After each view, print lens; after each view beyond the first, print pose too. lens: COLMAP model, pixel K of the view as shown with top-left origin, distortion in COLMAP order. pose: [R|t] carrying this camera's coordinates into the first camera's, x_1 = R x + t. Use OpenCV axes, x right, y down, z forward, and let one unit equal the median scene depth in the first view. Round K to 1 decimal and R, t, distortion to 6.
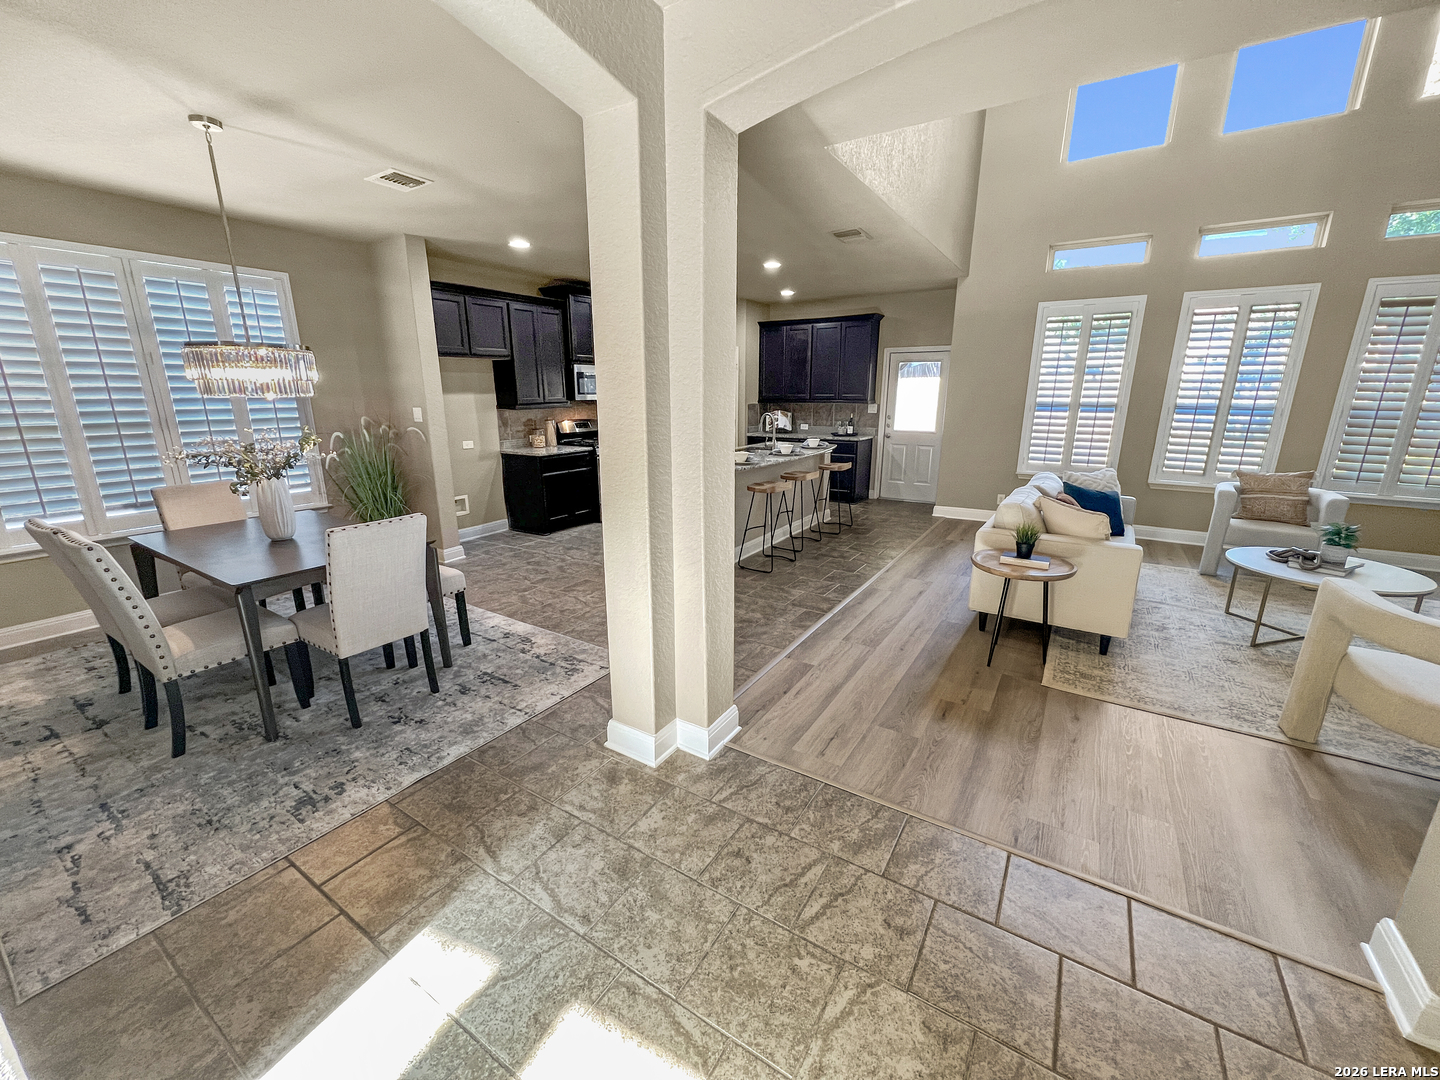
lens RADIAL K [[574.9, 0, 719.3], [0, 574.9, 540.0], [0, 0, 1]] dist [-0.002083, 0.000519]
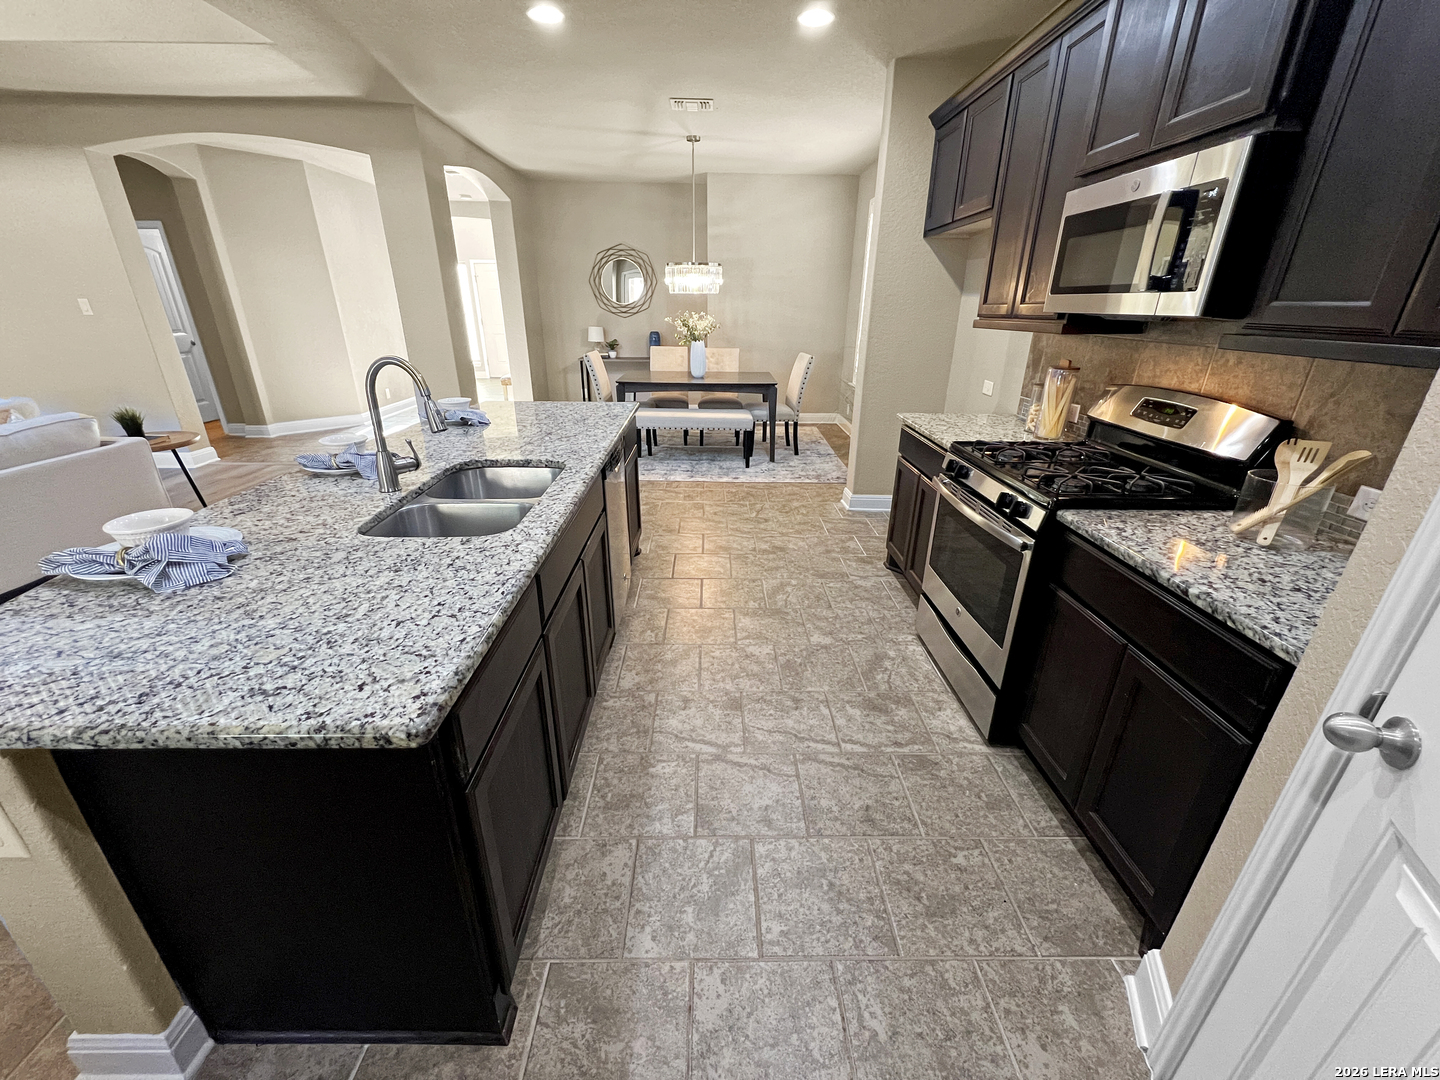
lens RADIAL K [[574.9, 0, 719.3], [0, 574.9, 540.0], [0, 0, 1]] dist [-0.002083, 0.000519]
pose [[-0.833369, 0.204248, -0.513593, 0.145609], [-0.150848, 0.809891, 0.566852, -0.423658], [0.531733, 0.549872, -0.644128, 1.694619]]
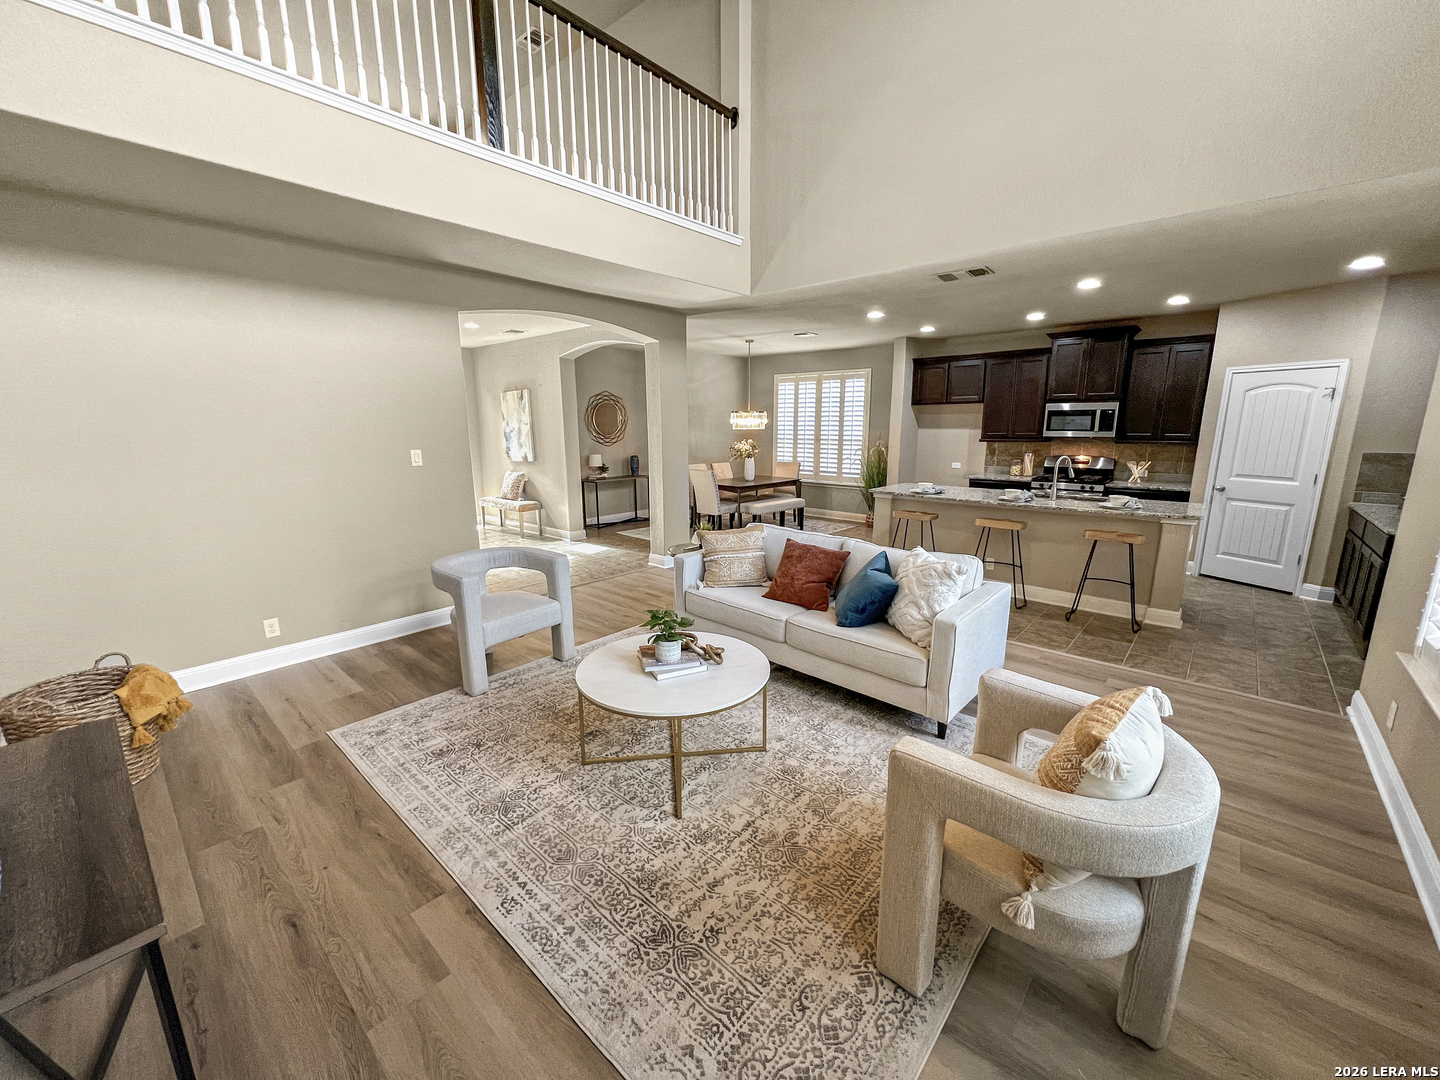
lens RADIAL K [[573.2, 0, 716.9], [0, 573.2, 543.6], [0, 0, 1]] dist [-0.003835, 0.000094]
pose [[-0.159728, 0.203830, -0.965888, 1.328259], [-0.248461, 0.938650, 0.239170, -0.227679], [0.955382, 0.278188, -0.099285, 0.825046]]
